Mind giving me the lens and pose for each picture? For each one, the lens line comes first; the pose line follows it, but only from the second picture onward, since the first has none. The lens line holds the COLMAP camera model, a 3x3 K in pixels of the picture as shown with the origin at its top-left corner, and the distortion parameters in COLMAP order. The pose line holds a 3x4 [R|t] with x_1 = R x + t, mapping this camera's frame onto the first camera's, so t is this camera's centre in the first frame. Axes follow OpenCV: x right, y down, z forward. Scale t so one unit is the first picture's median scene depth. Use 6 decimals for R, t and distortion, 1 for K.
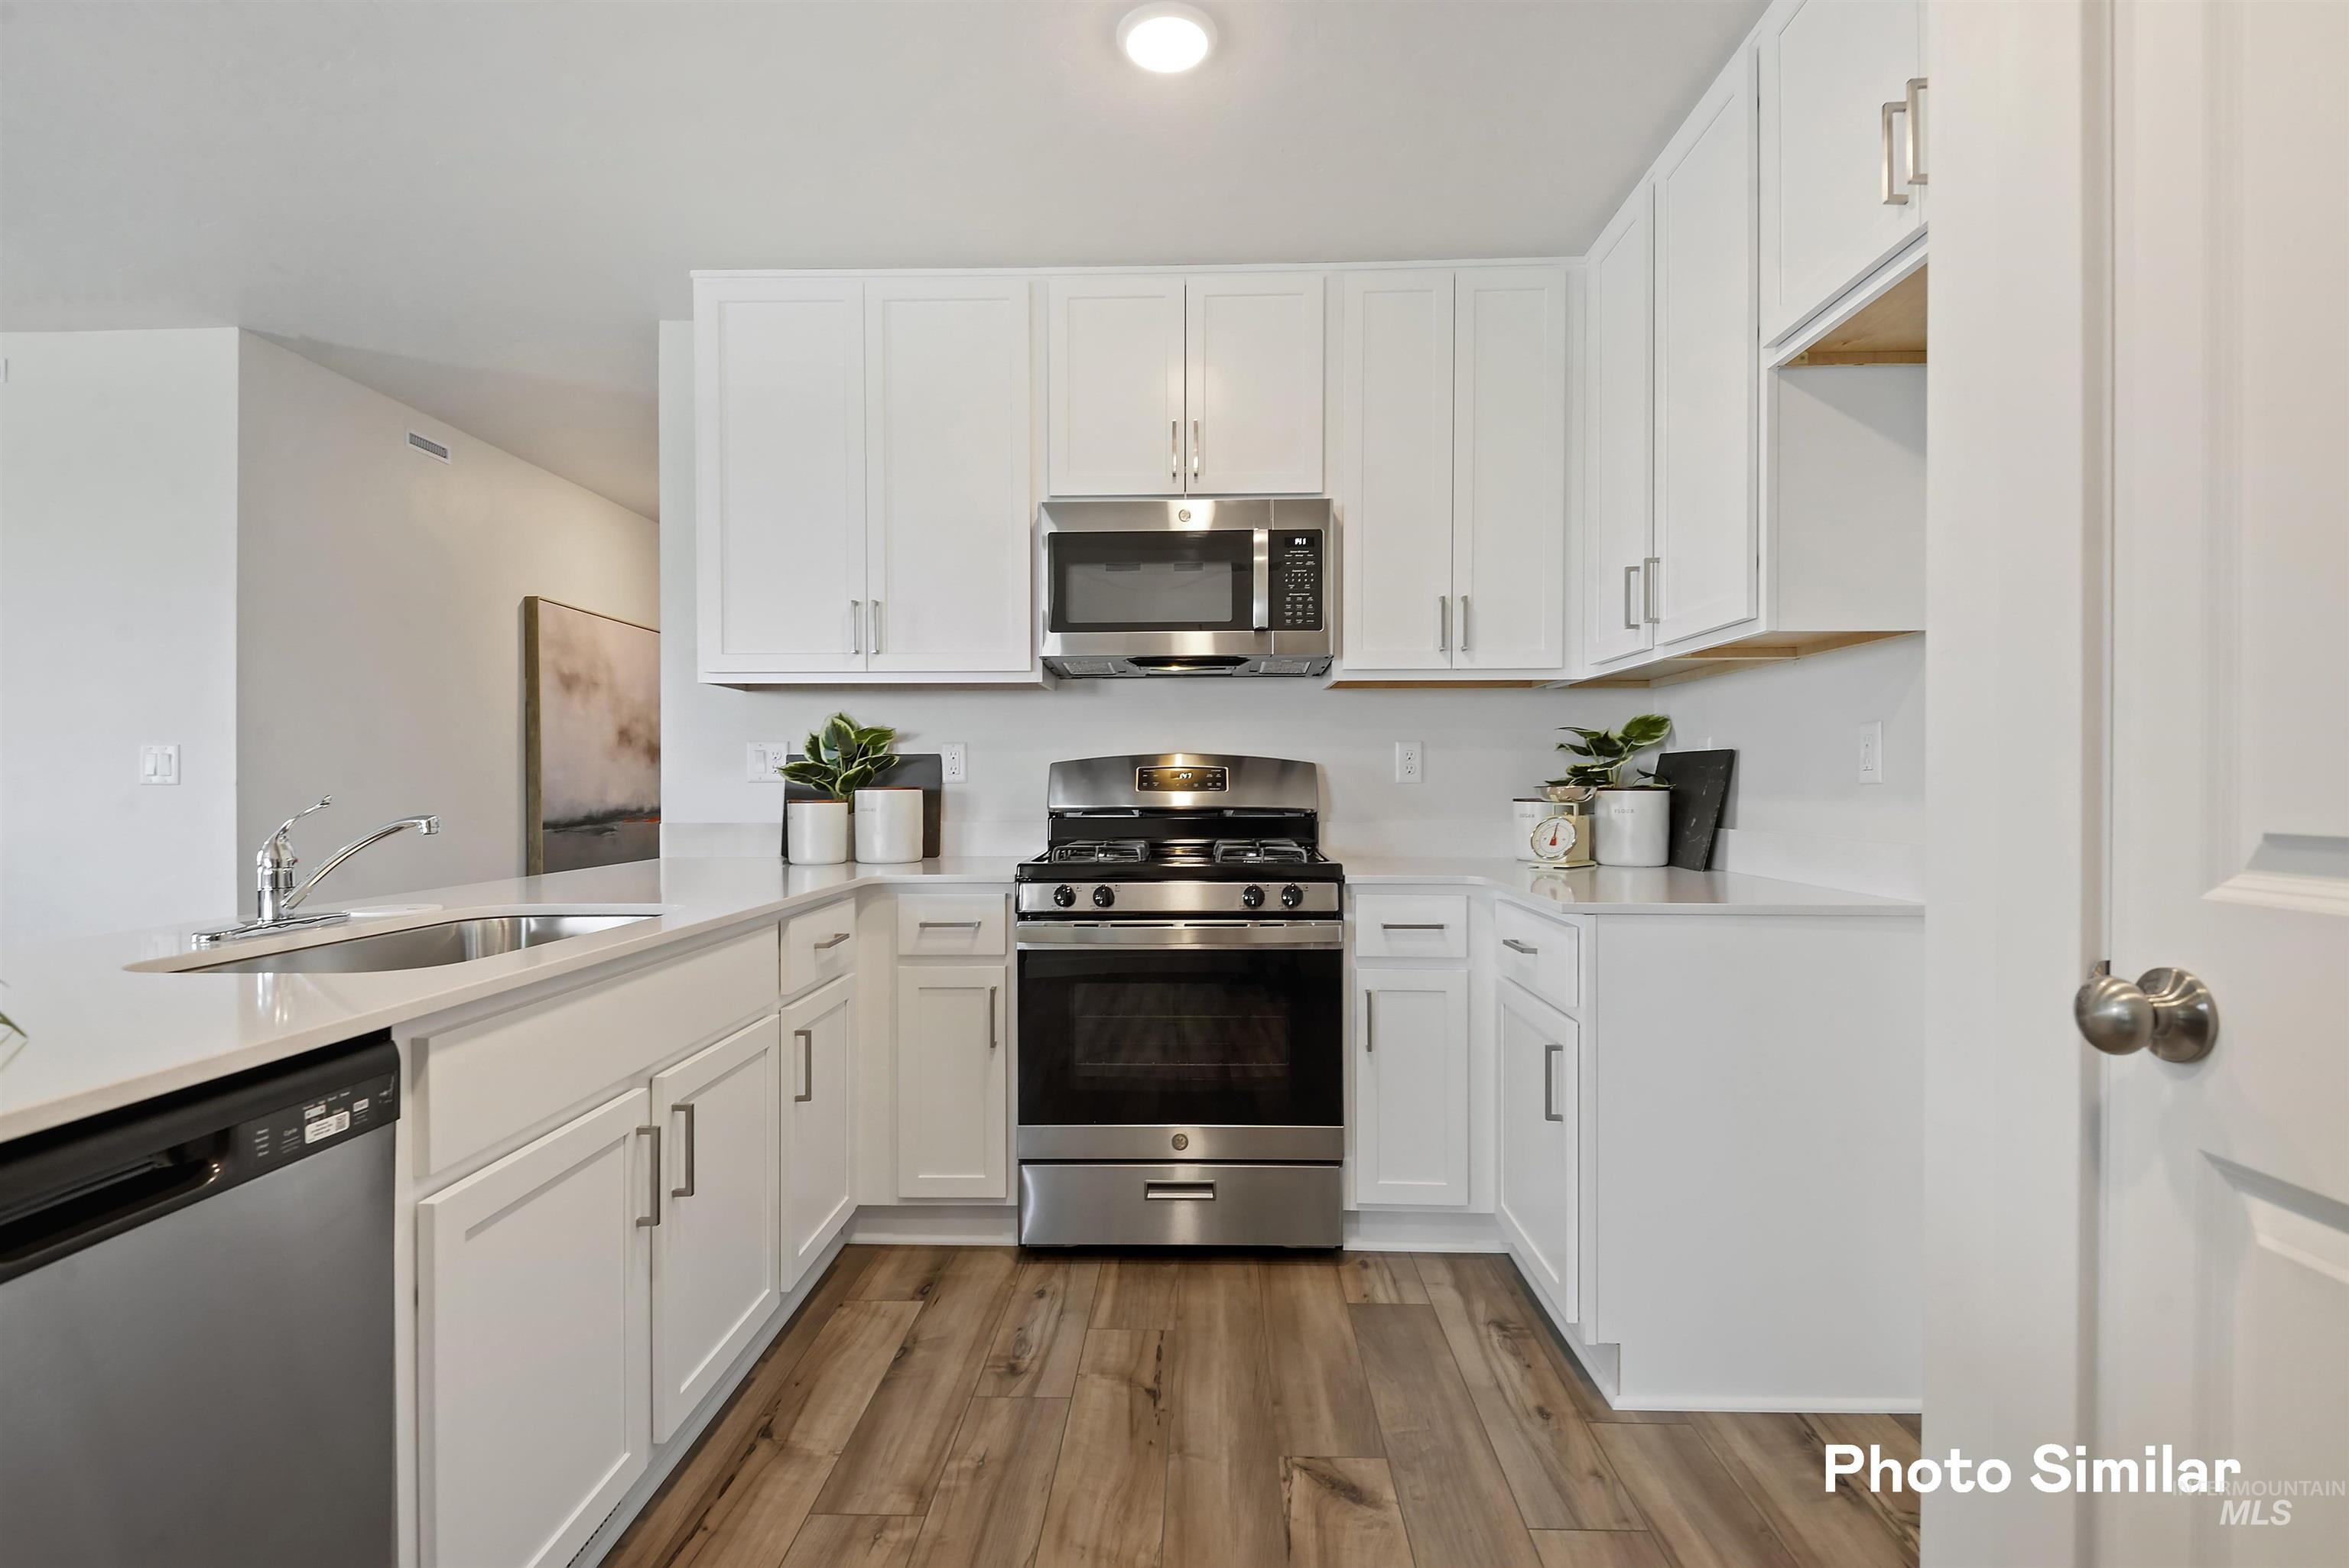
lens RADIAL K [[1142.3, 0, 1160.5], [0, 1142.3, 793.0], [0, 0, 1]] dist [0.005704, -0.000003]
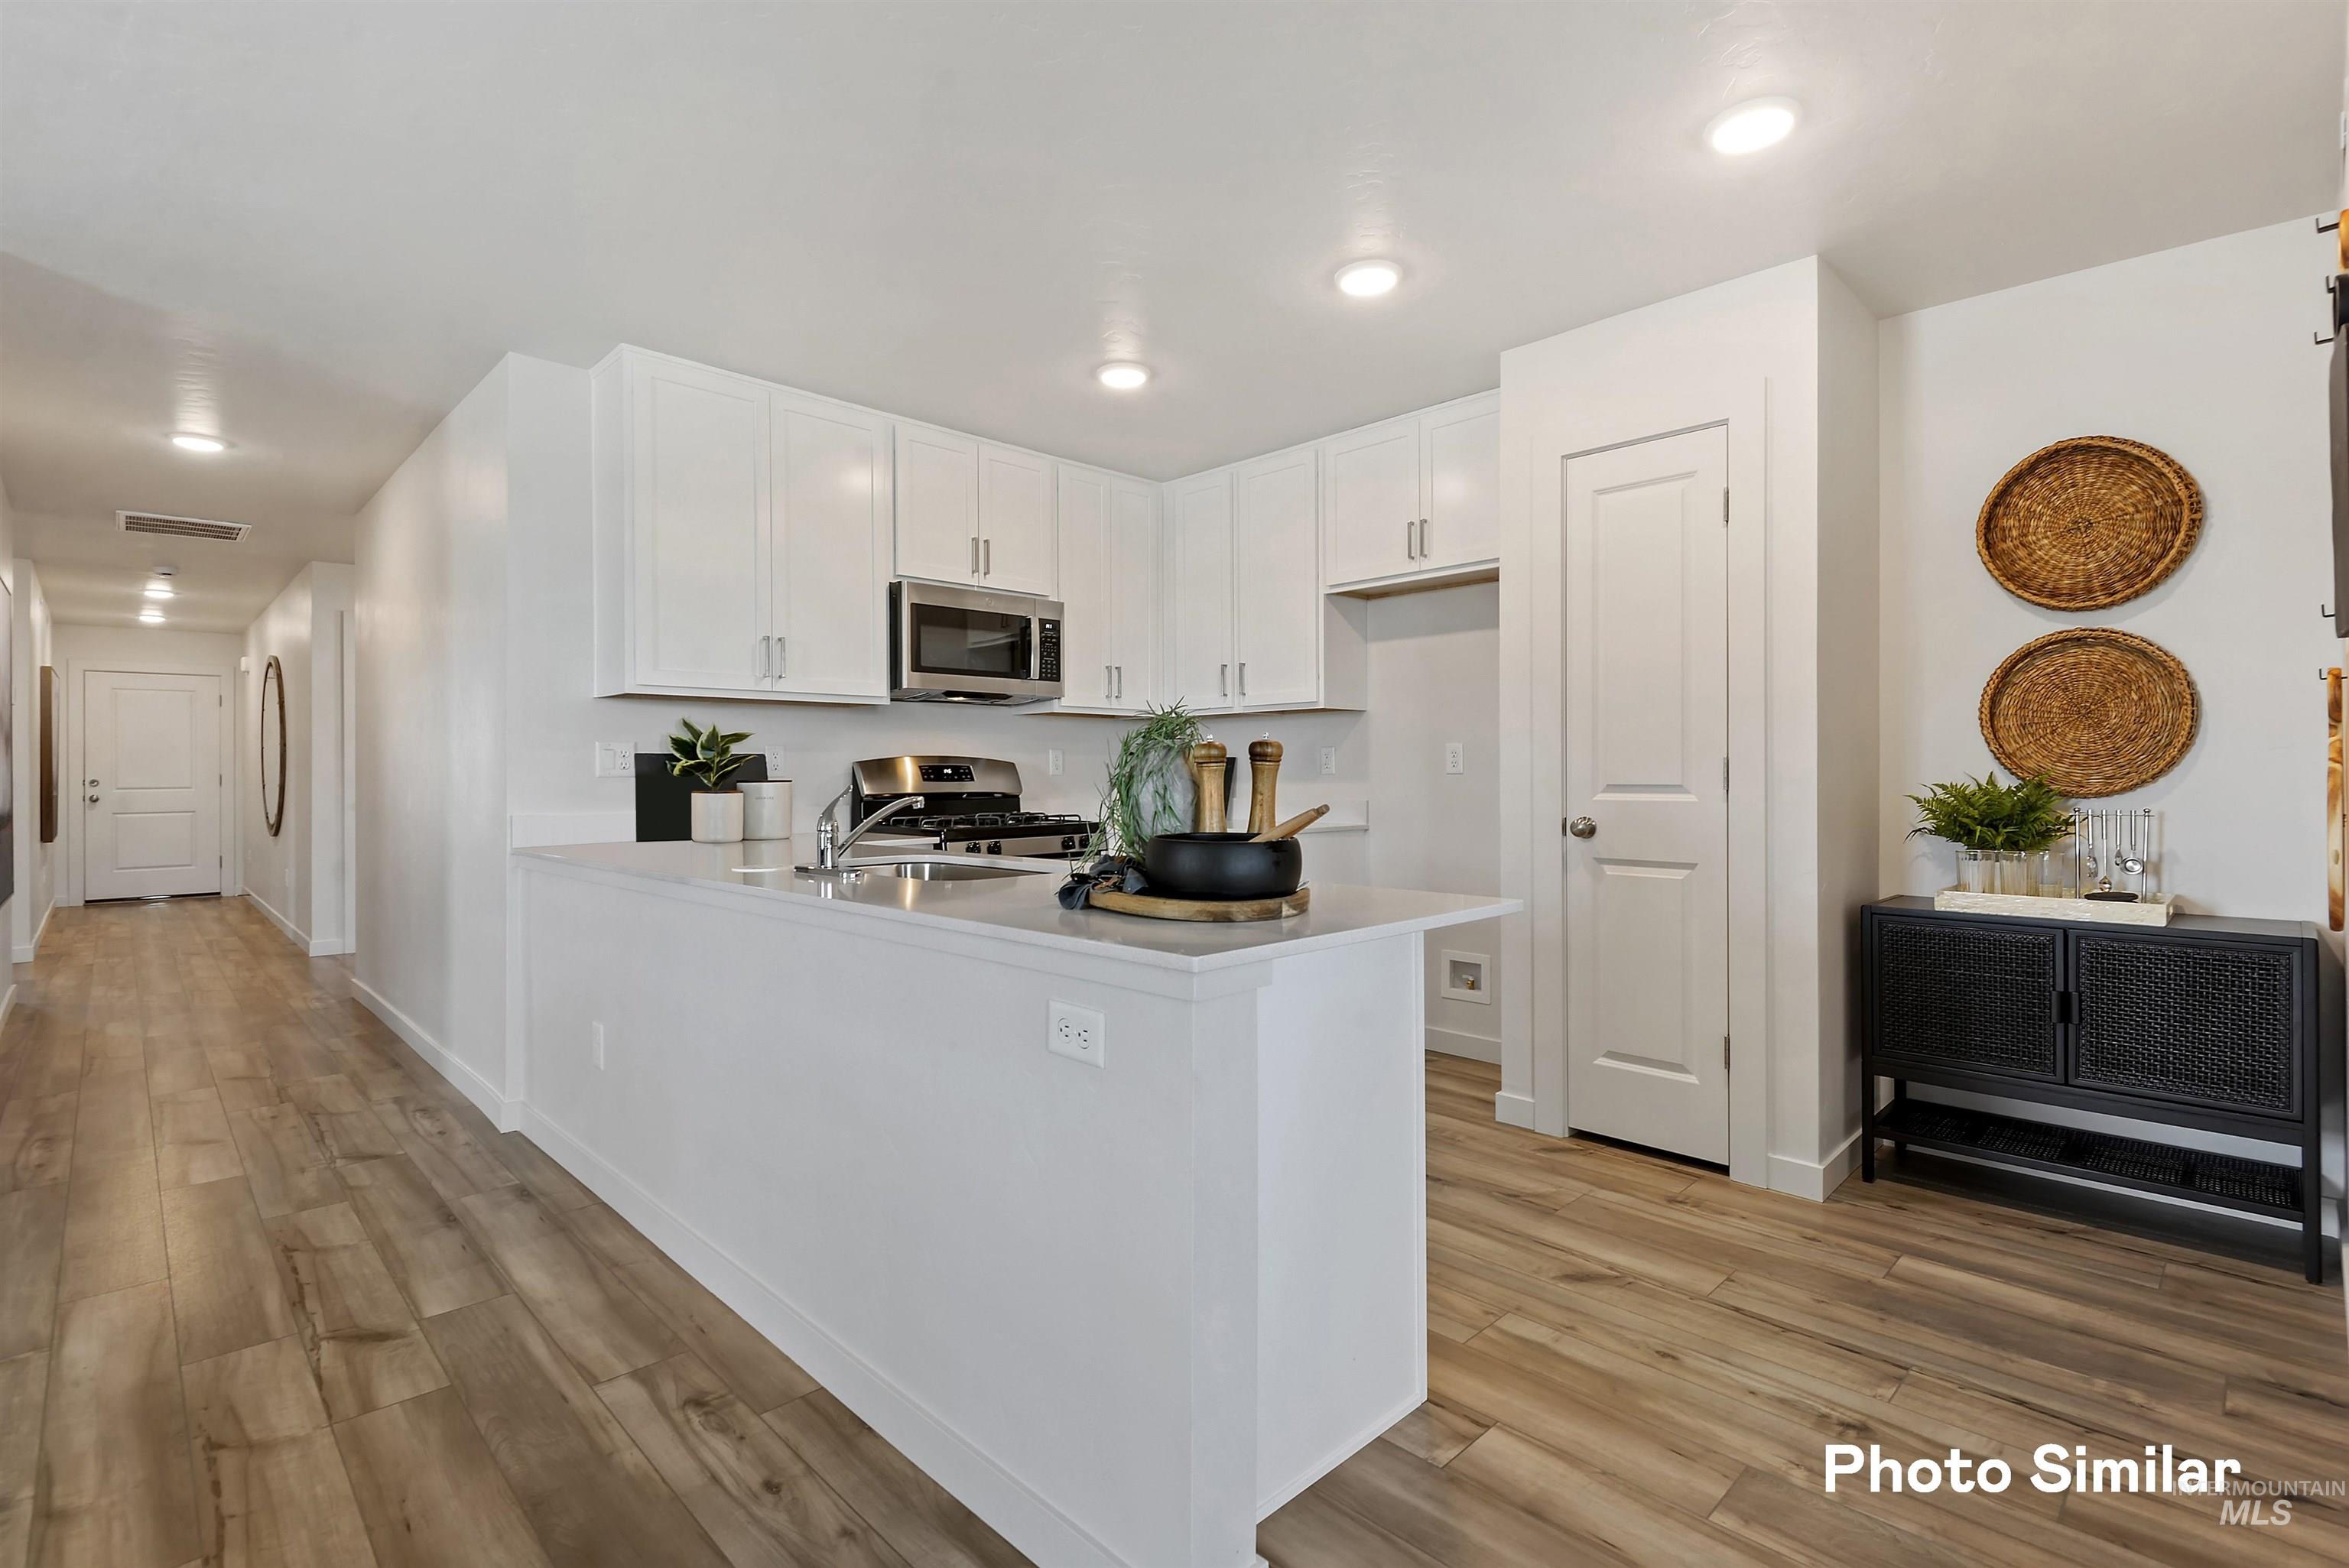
lens RADIAL K [[1088.6, 0, 1179.1], [0, 1088.6, 768.8], [0, 0, 1]] dist [0.003741, -0.001634]
pose [[0.676981, -0.000081, 0.736001, -0.875546], [0.011589, 0.999877, -0.010550, 0.000049], [-0.735909, 0.015672, 0.676899, -0.176251]]
